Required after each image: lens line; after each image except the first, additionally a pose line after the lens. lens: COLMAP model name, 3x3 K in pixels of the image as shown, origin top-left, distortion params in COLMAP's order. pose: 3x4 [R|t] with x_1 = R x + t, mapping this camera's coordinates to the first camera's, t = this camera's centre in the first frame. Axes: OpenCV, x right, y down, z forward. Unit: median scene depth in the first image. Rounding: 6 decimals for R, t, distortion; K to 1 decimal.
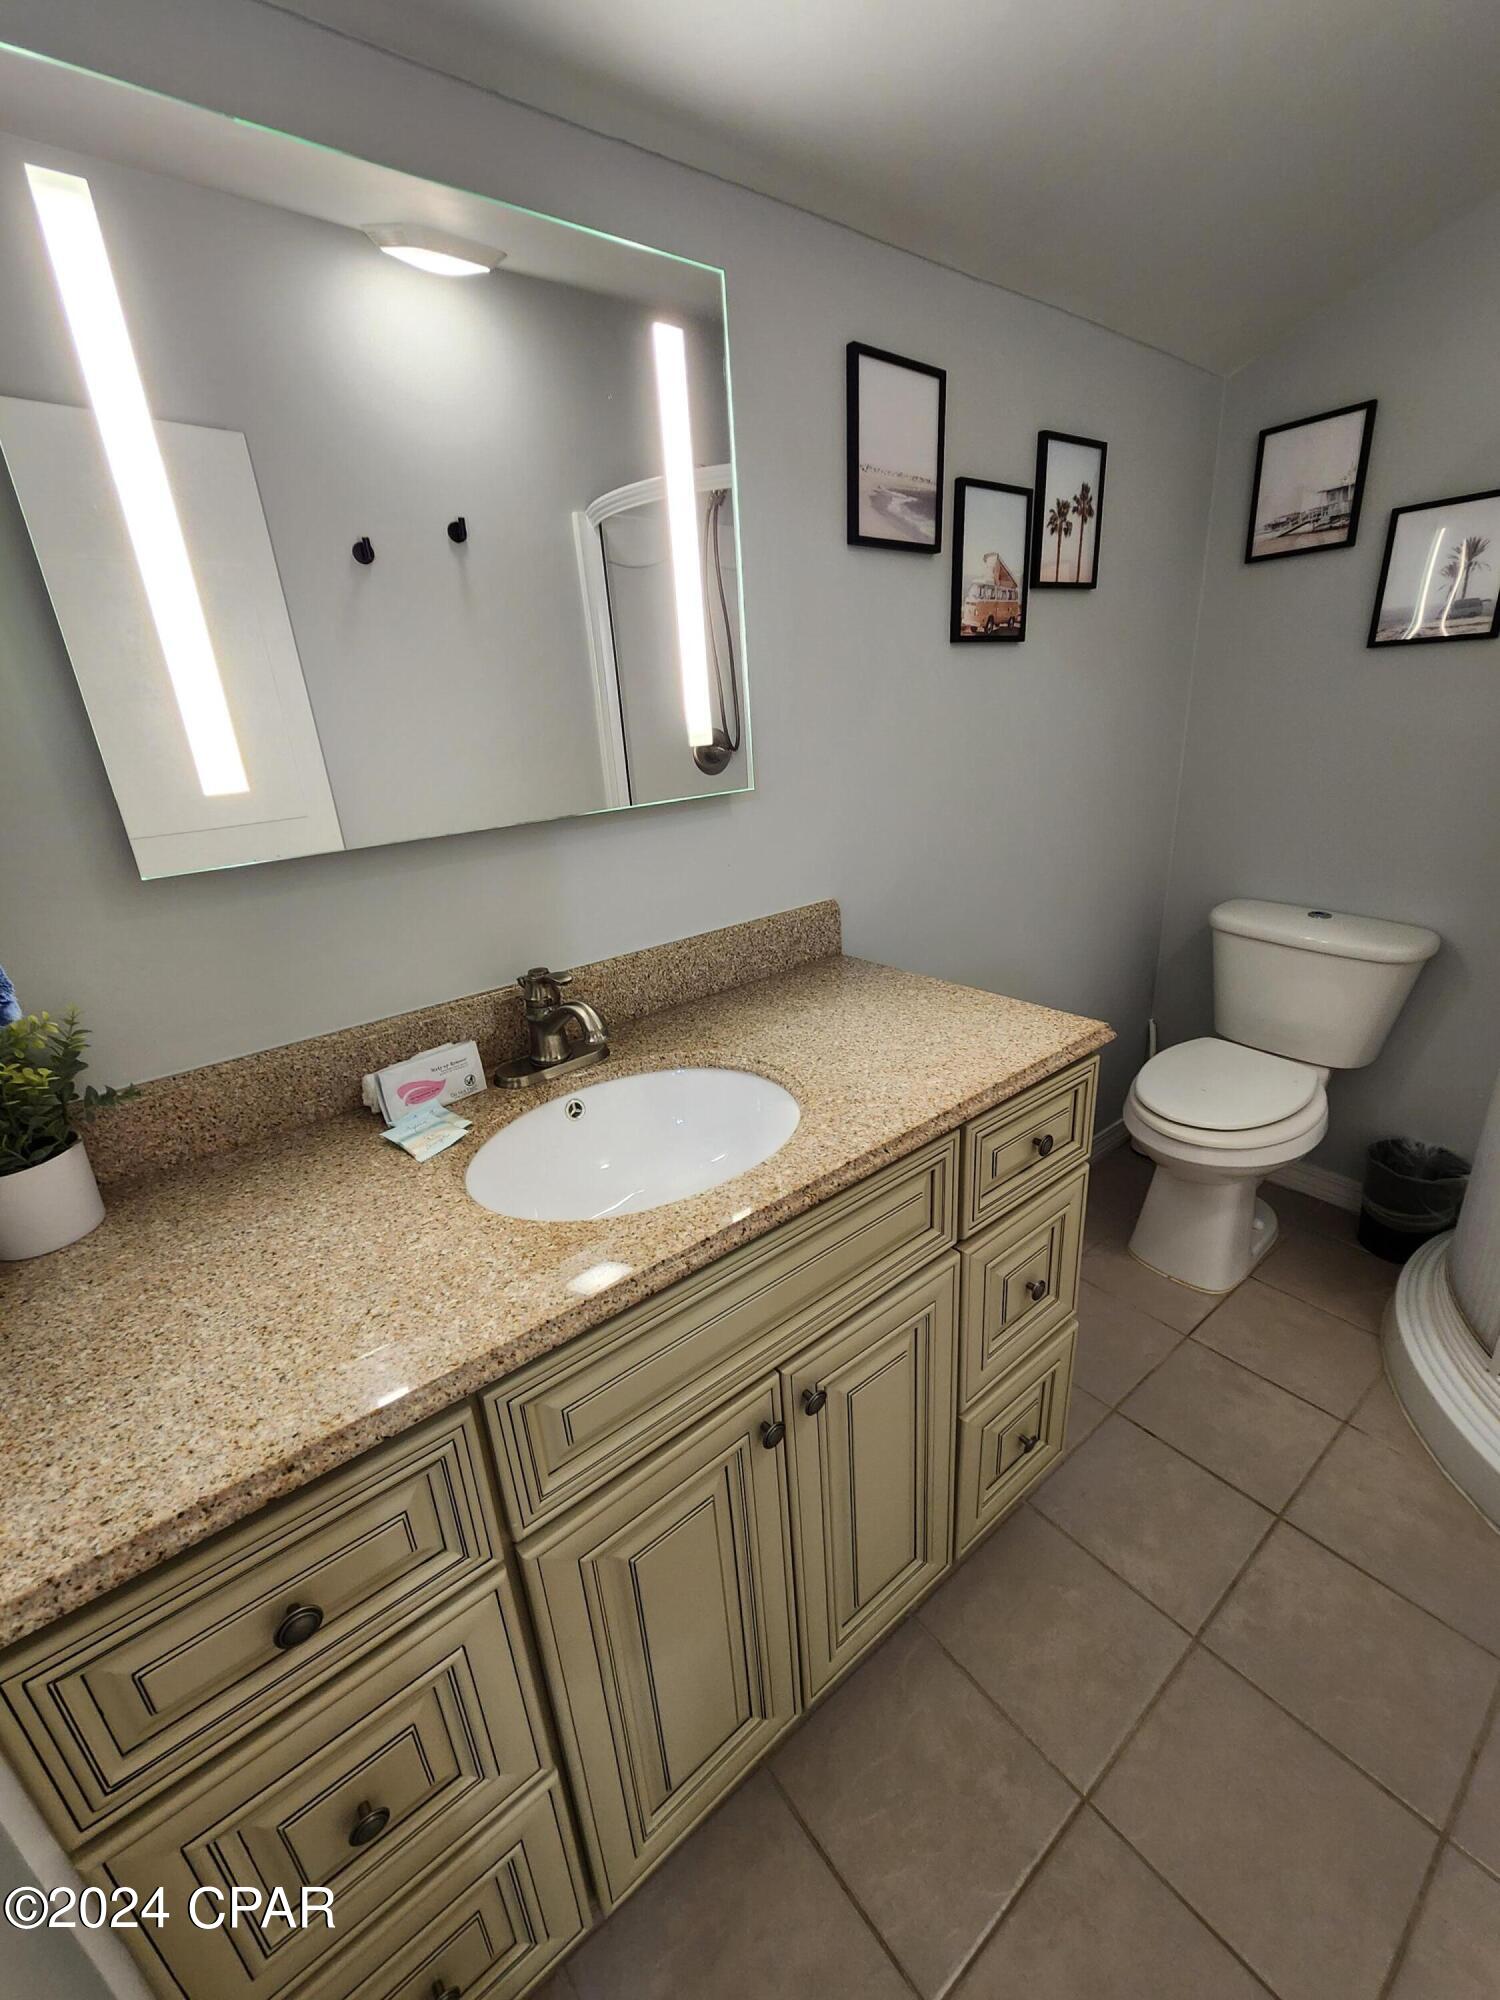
lens RADIAL K [[815.8, 0, 745.9], [0, 815.8, 1003.8], [0, 0, 1]] dist [-0.000458, -0.001109]
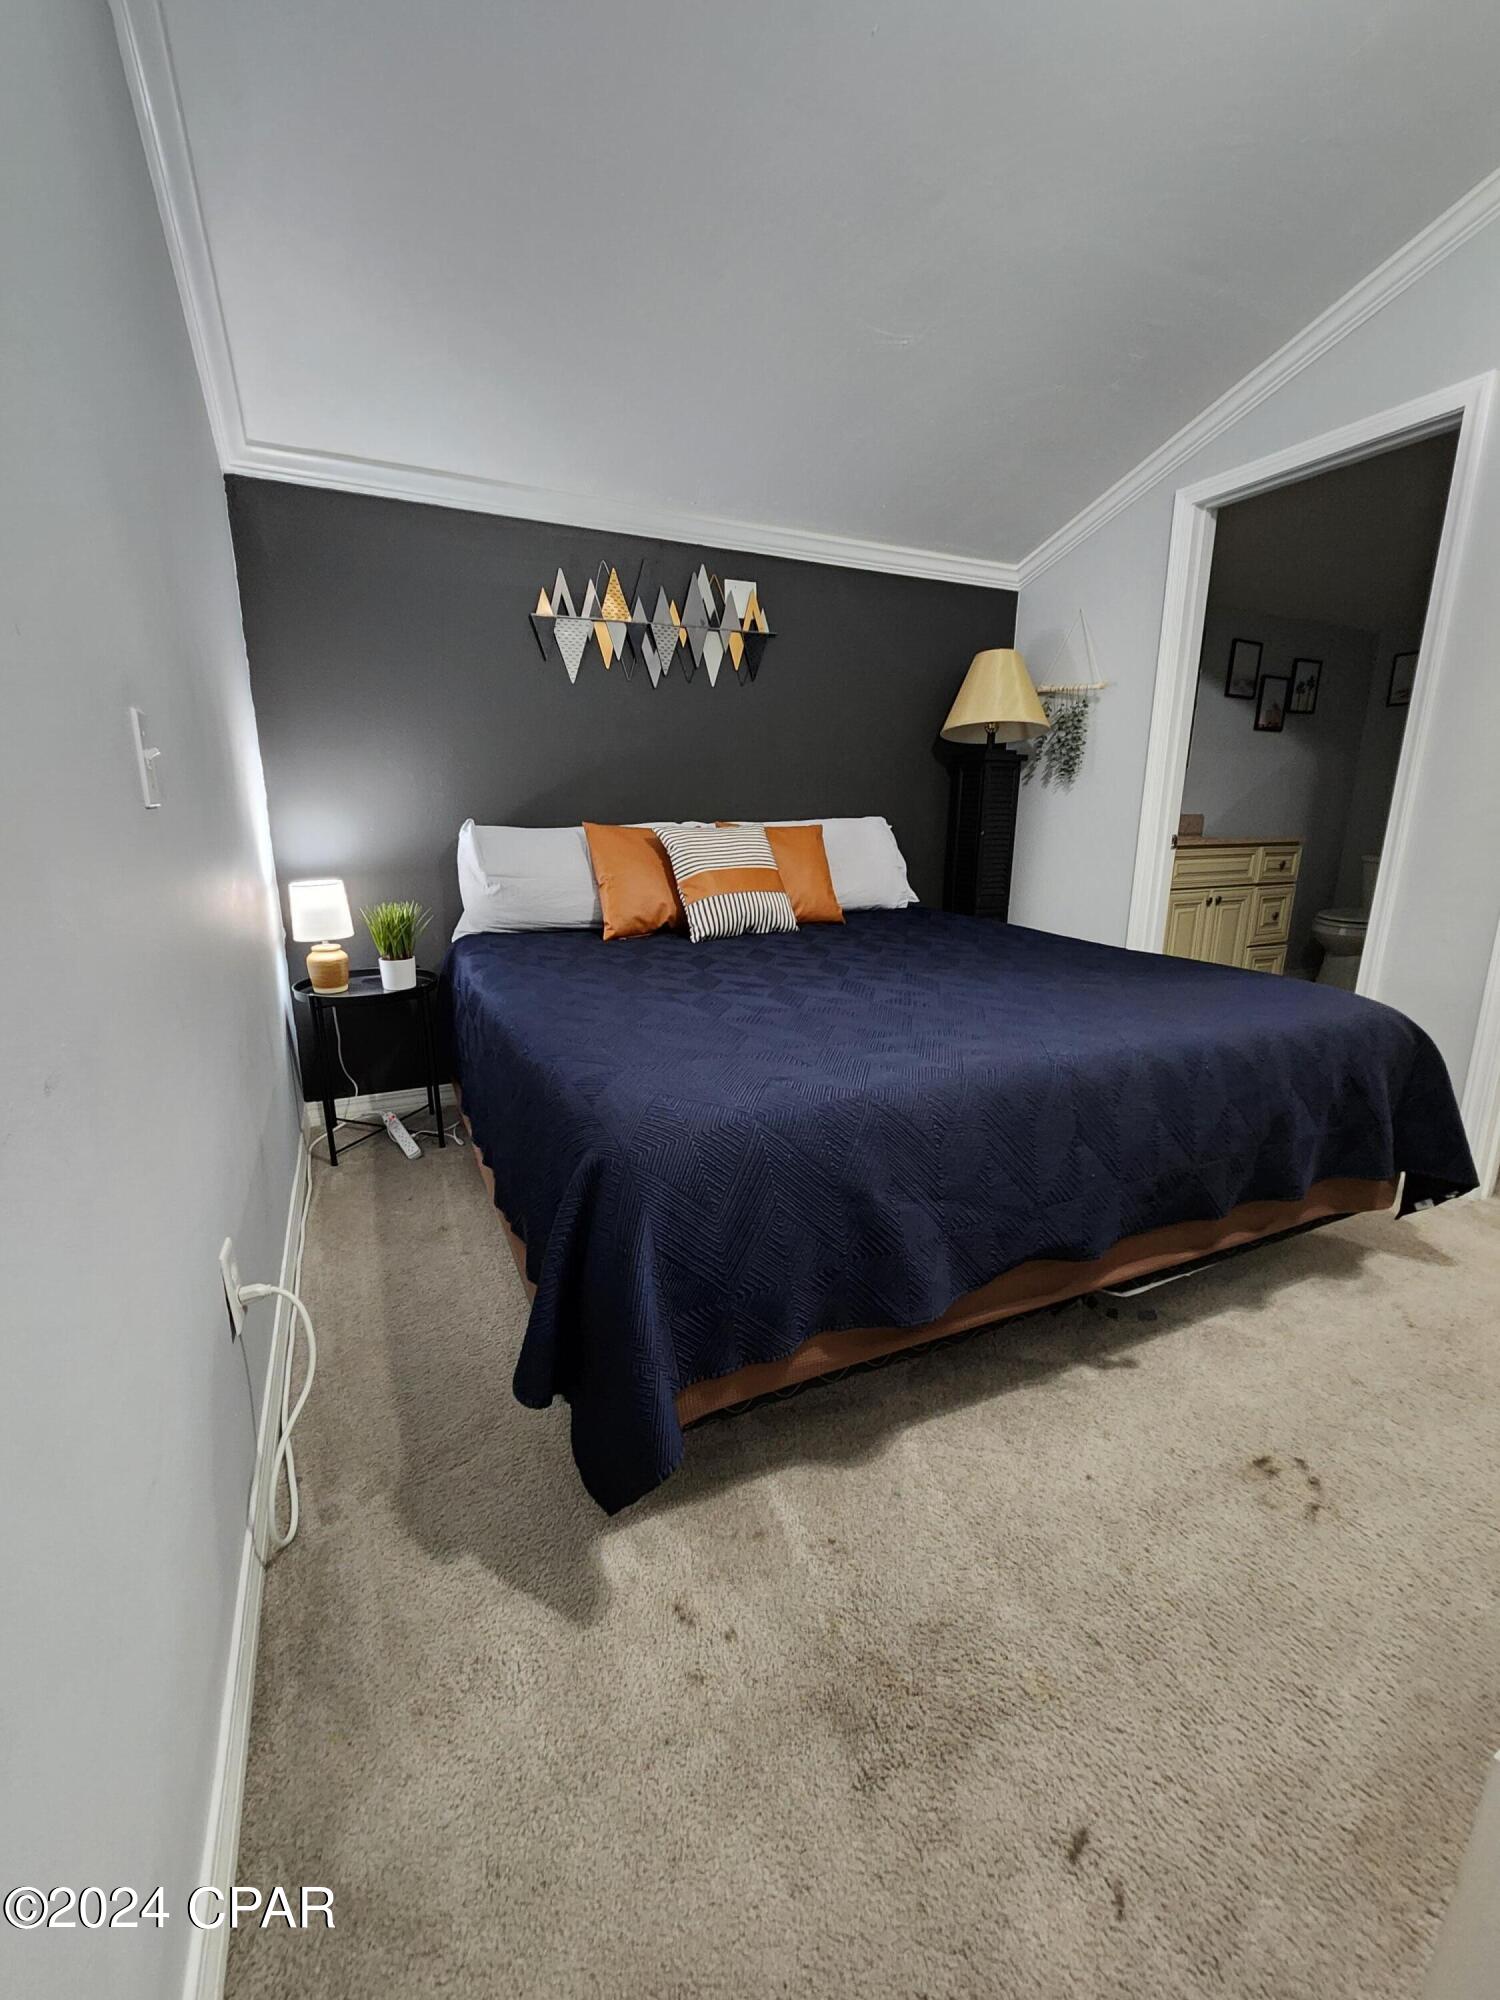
lens RADIAL K [[815.8, 0, 752.6], [0, 815.8, 999.0], [0, 0, 1]] dist [-0.000458, -0.001109]
pose [[0.973586, 0.114070, -0.197782, -0.879661], [-0.135754, 0.985708, -0.099749, 1.127126], [0.183577, 0.123964, 0.975158, -2.215019]]
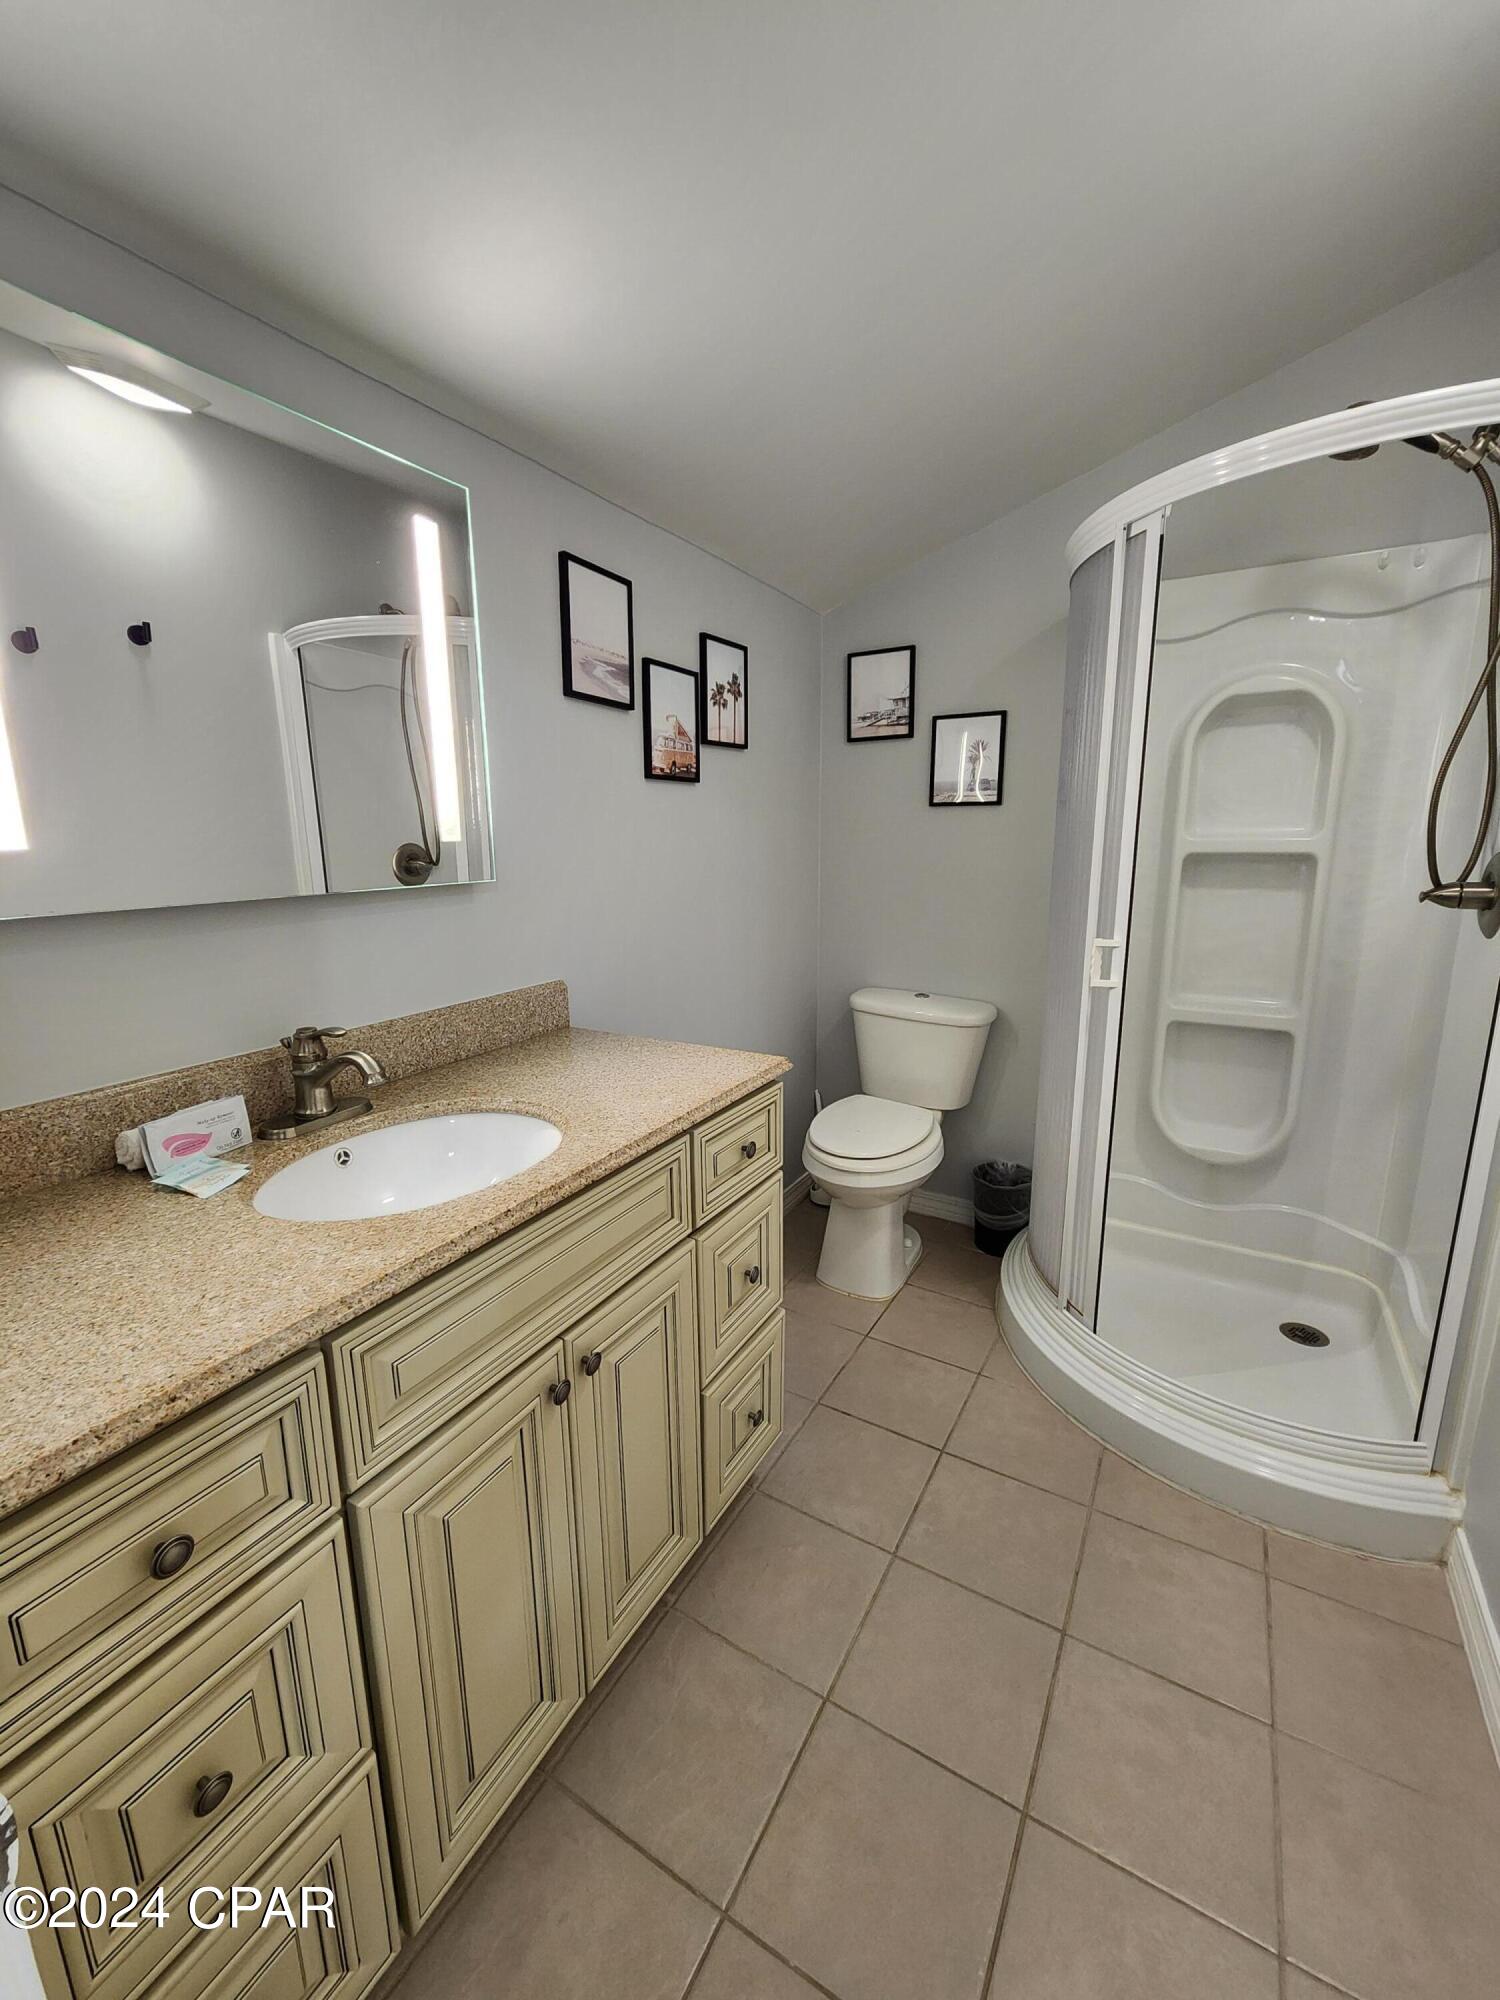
lens RADIAL K [[815.8, 0, 742.3], [0, 815.8, 1006.4], [0, 0, 1]] dist [-0.000458, -0.001109]
pose [[0.928901, -0.022333, 0.369654, -0.094467], [0.078709, 0.987280, -0.138140, 0.102241], [-0.361866, 0.157414, 0.918844, -0.174237]]
